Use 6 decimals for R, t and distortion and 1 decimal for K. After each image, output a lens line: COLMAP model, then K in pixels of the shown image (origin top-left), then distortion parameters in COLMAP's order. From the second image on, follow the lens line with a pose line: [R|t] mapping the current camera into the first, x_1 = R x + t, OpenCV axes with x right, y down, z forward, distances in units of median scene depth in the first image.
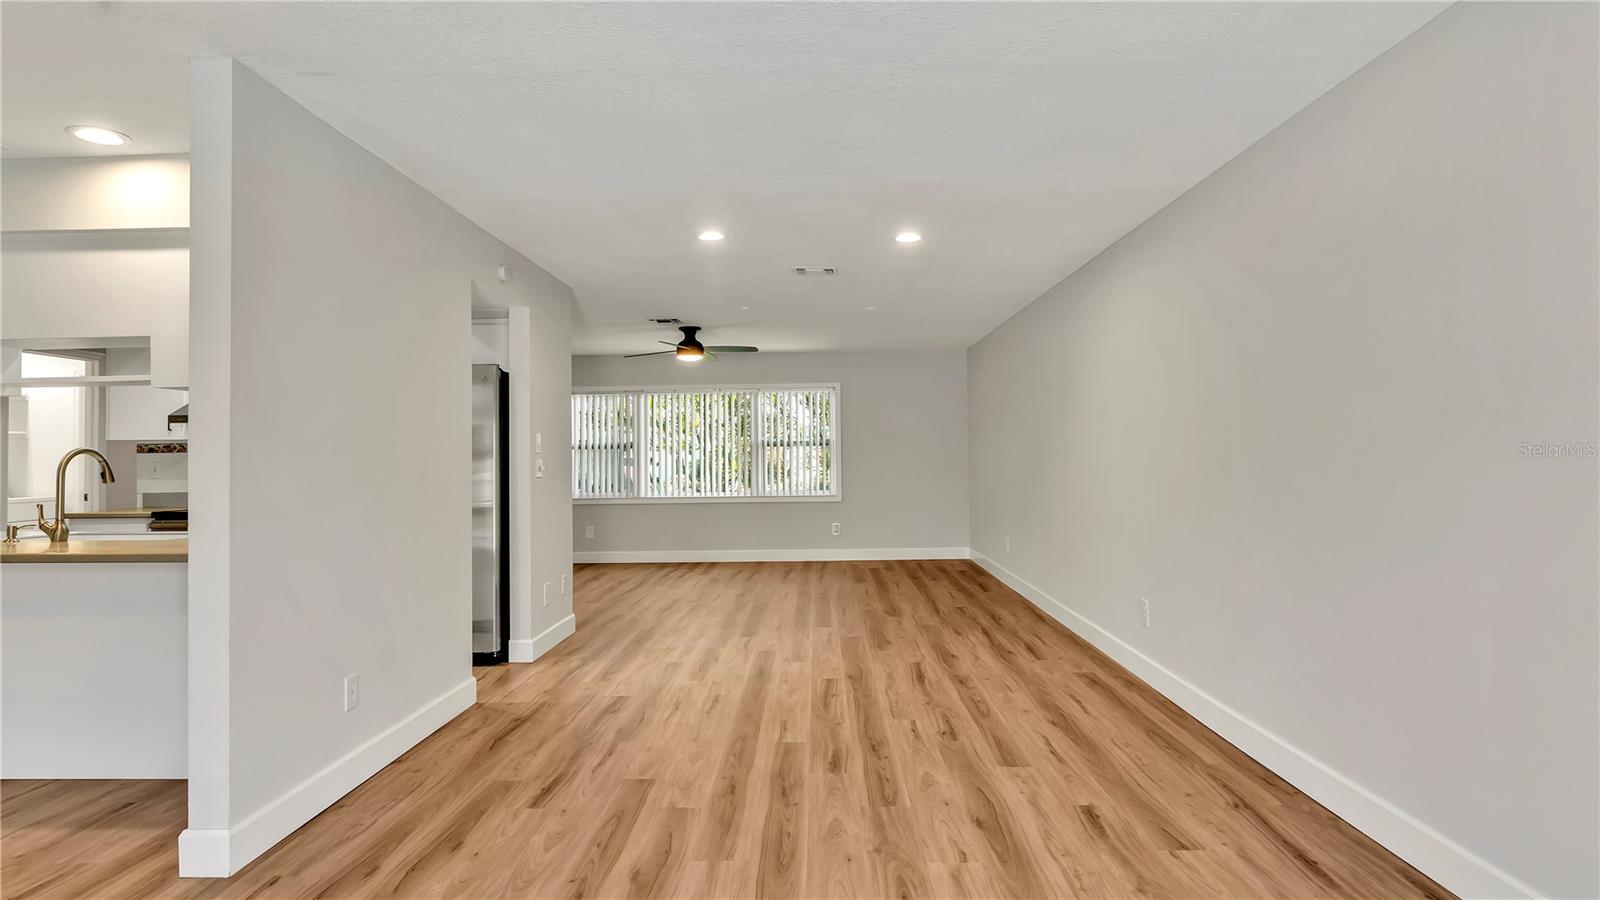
lens RADIAL K [[853.0, 0, 802.8], [0, 853.0, 434.7], [0, 0, 1]] dist [-0.002921, 0.000340]
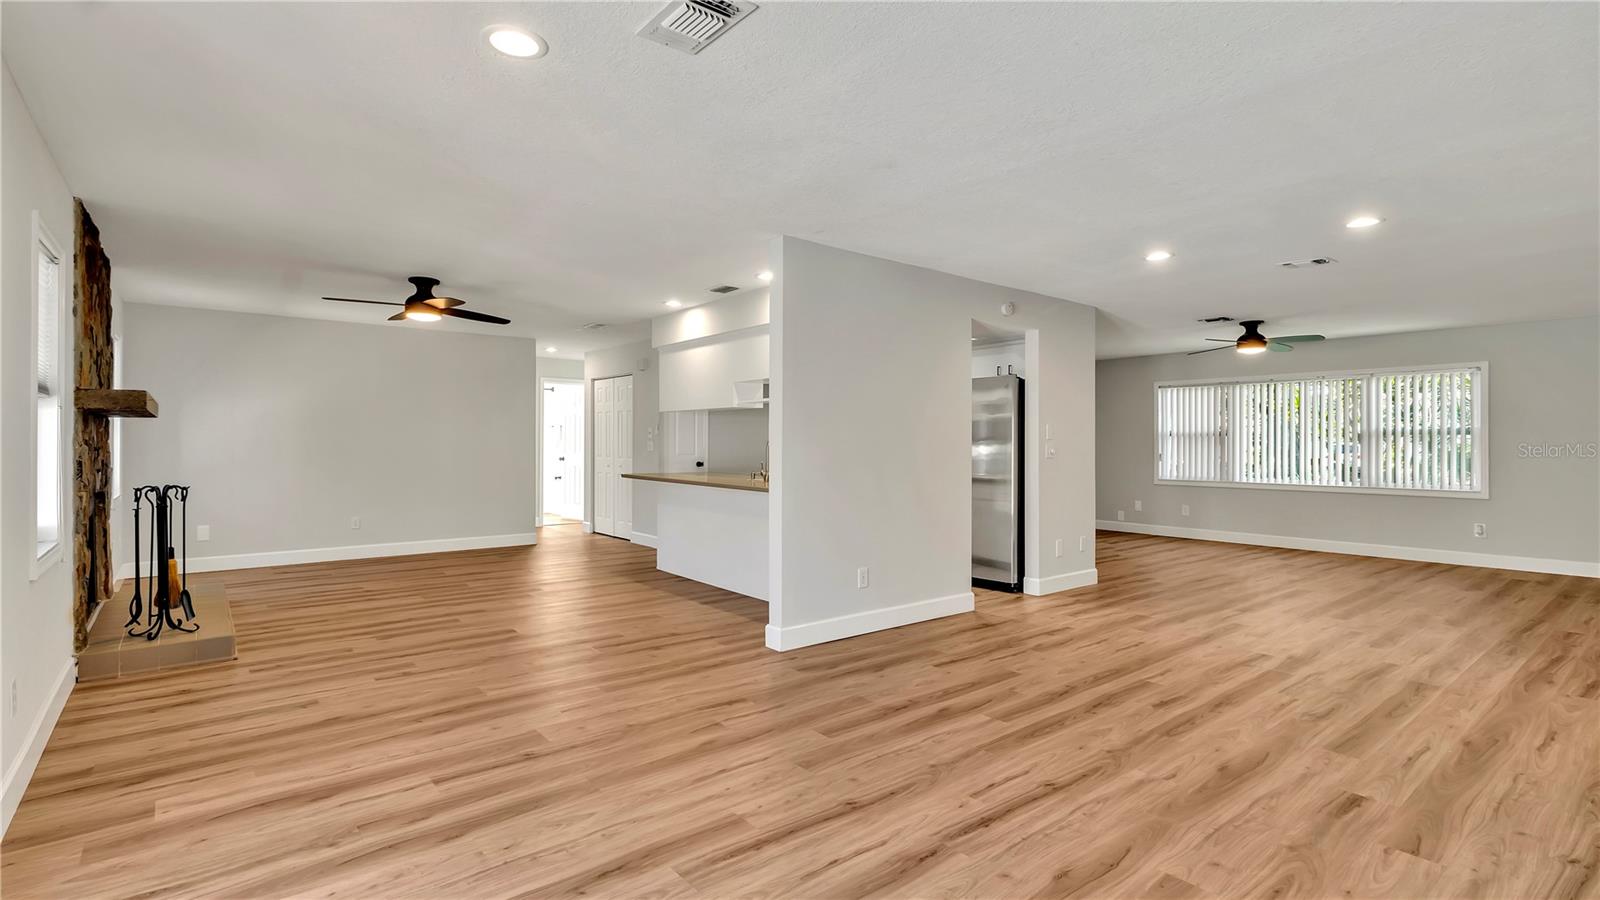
lens RADIAL K [[746.7, 0, 796.8], [0, 746.7, 447.1], [0, 0, 1]] dist [-0.001290, 0.001649]
pose [[0.644188, 0.017957, -0.764656, 0.349684], [0.008307, 0.999501, 0.030470, -0.006431], [0.764822, -0.025981, 0.643718, -0.043074]]
